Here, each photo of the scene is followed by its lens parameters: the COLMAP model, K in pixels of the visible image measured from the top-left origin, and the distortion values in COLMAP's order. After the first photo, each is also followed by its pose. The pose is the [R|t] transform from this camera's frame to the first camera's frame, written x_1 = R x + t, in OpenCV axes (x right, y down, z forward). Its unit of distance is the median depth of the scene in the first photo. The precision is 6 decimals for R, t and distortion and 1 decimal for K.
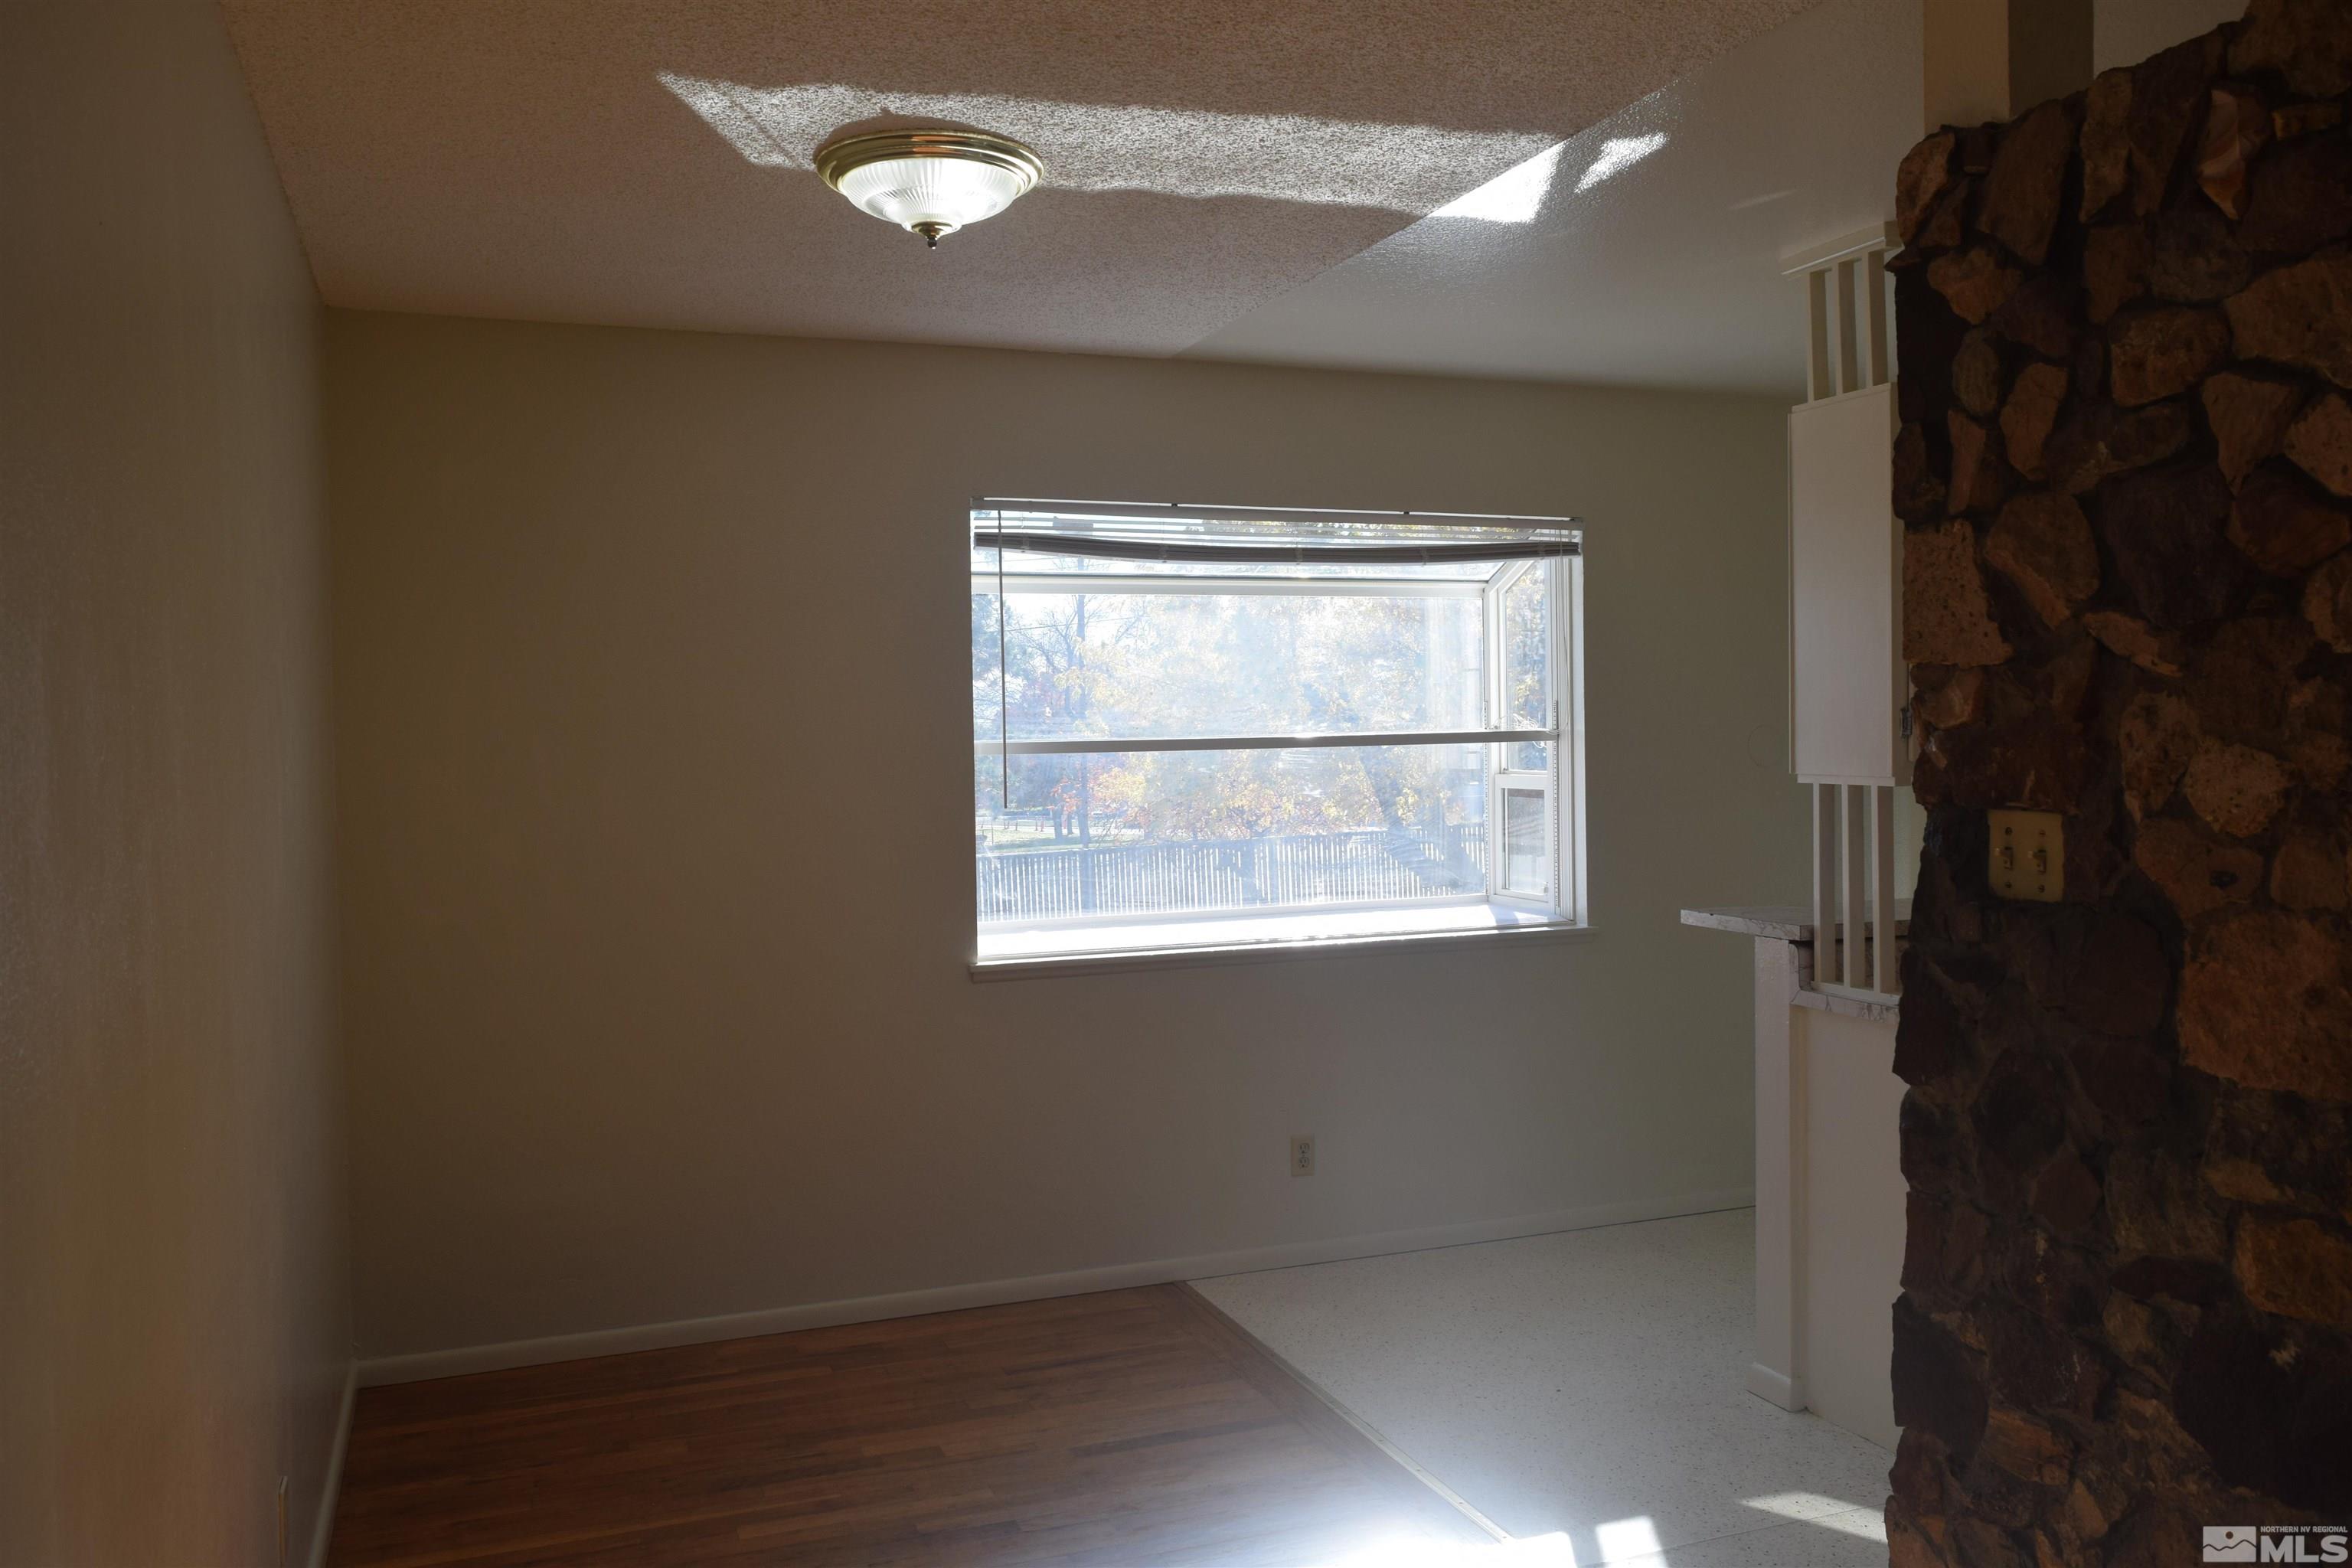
lens RADIAL K [[1825.7, 0, 1183.0], [0, 1825.7, 782.3], [0, 0, 1]] dist [-0.021721, 0.010534]
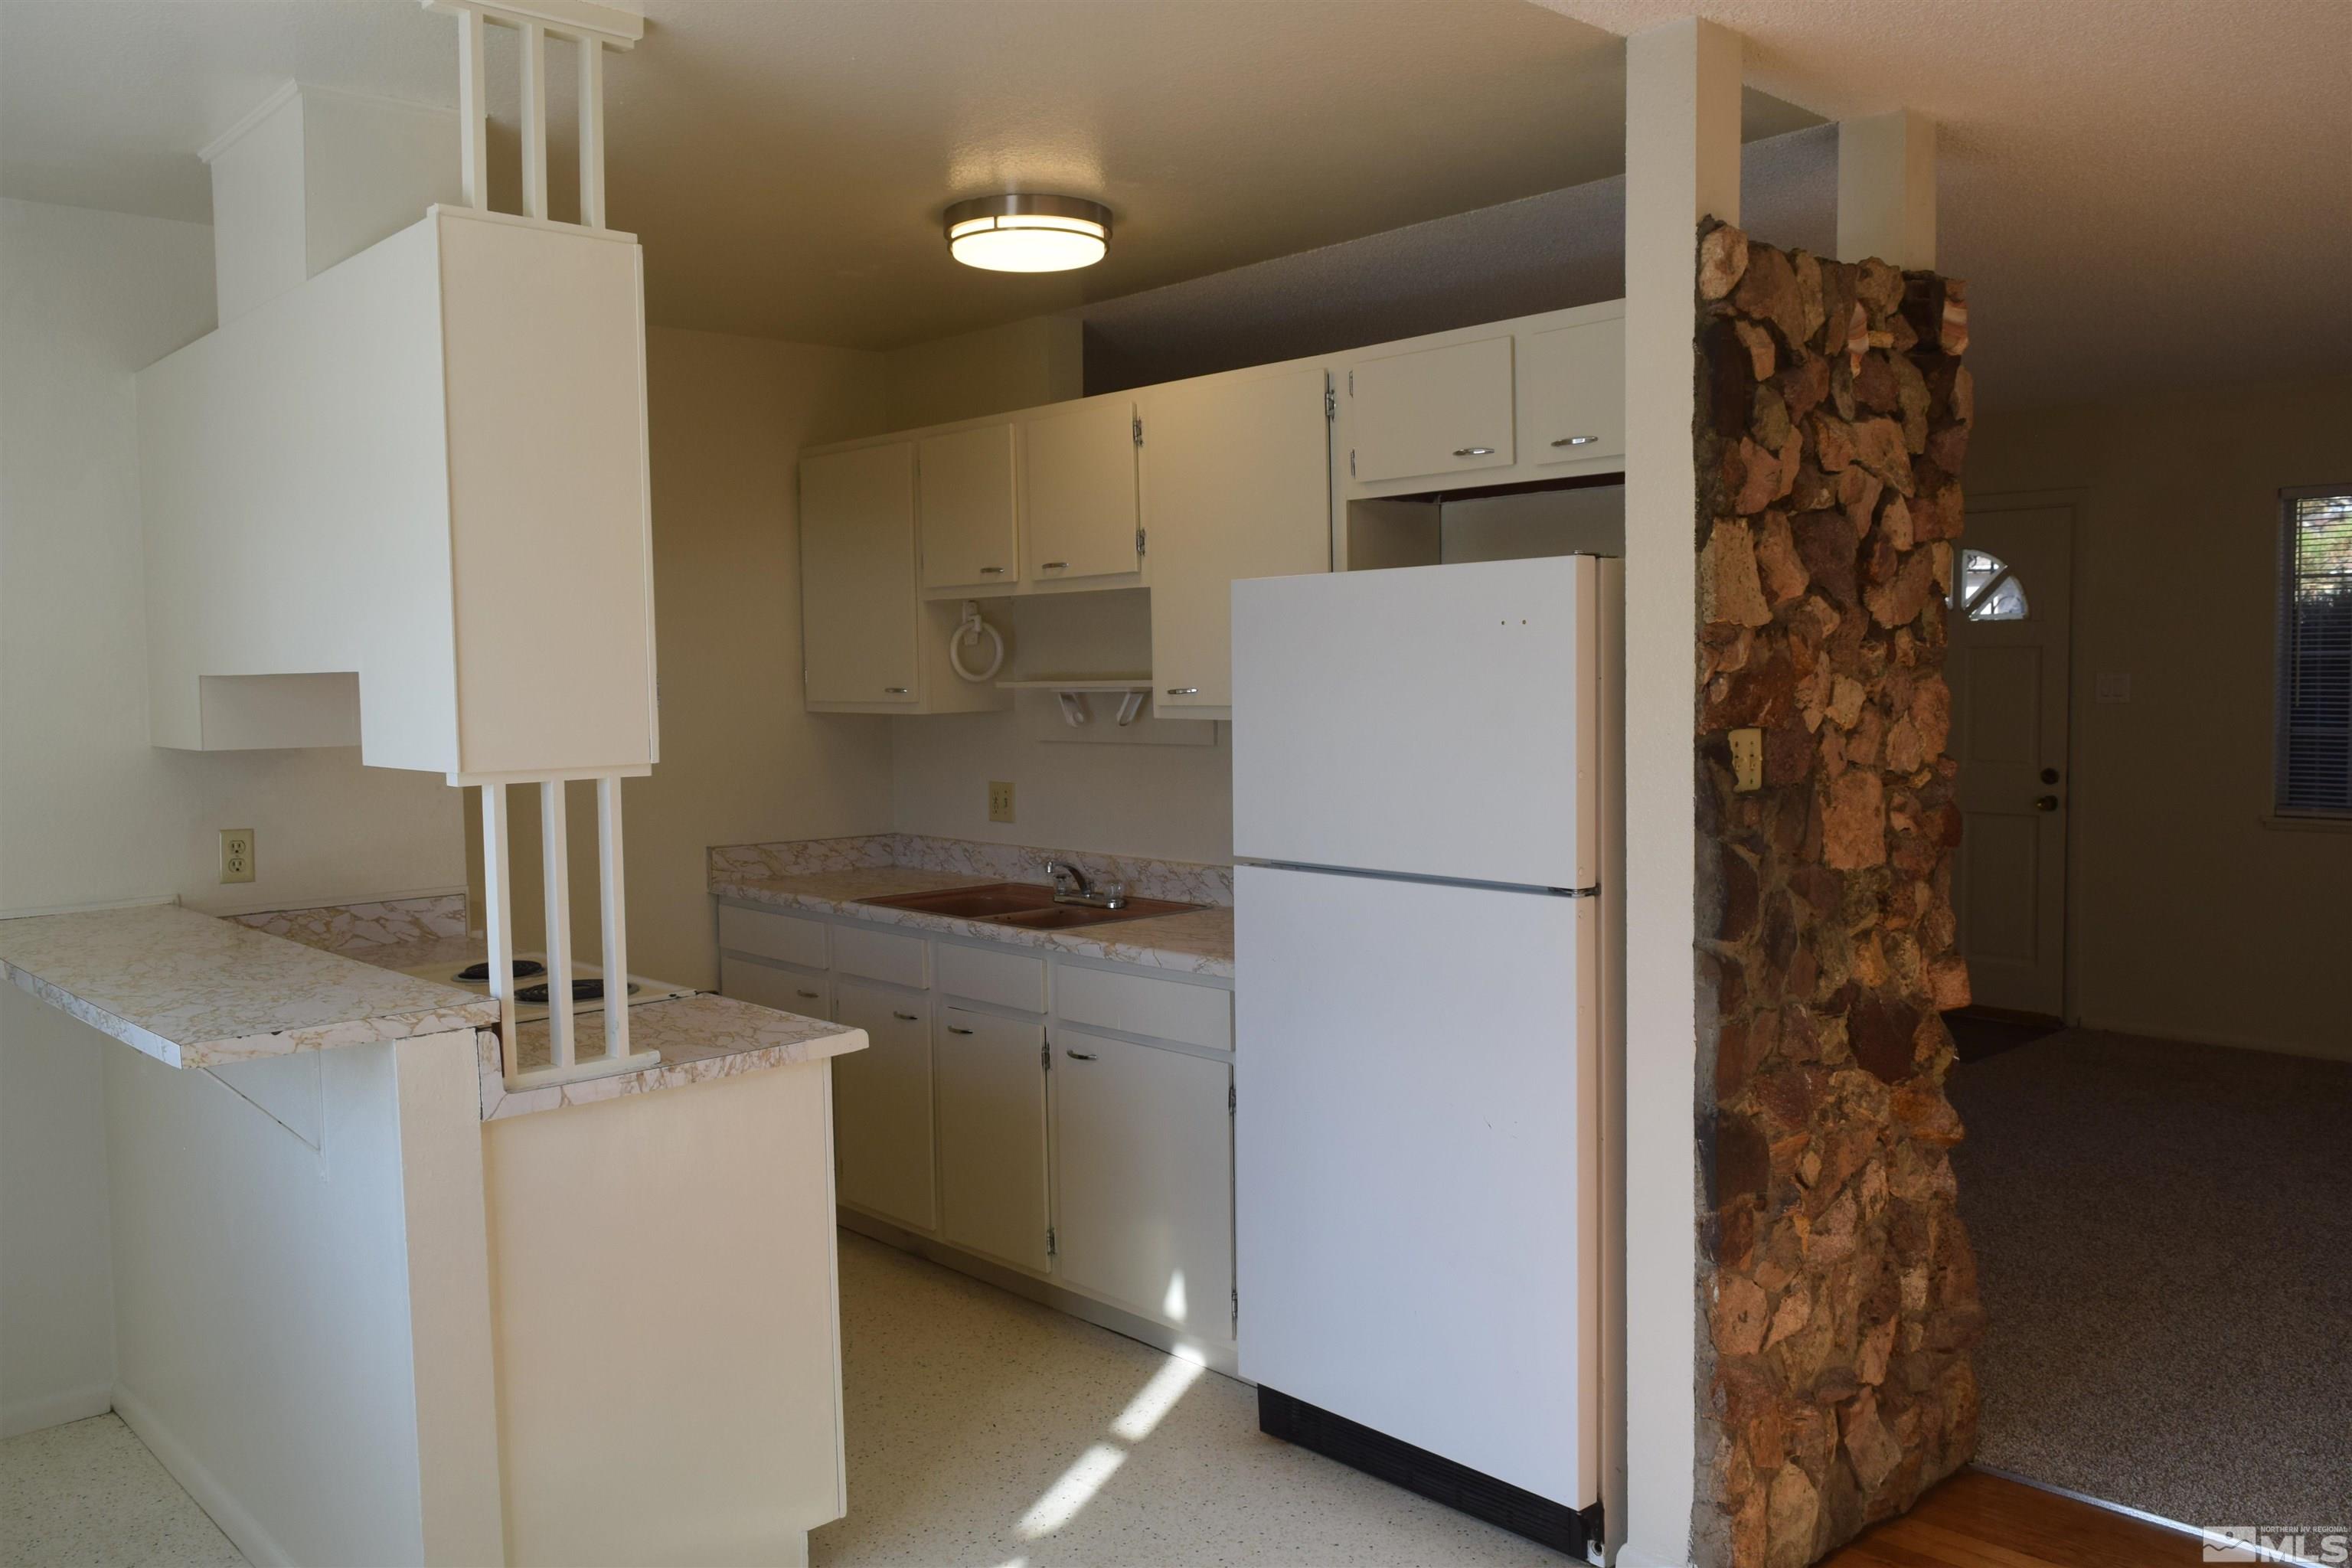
lens RADIAL K [[1825.7, 0, 1176.2], [0, 1825.7, 782.3], [0, 0, 1]] dist [-0.021721, 0.010534]
pose [[-0.367295, -0.038334, 0.929314, -0.679909], [0.052895, 0.996672, 0.062018, -0.053151], [-0.928599, 0.071935, -0.364045, 1.860566]]
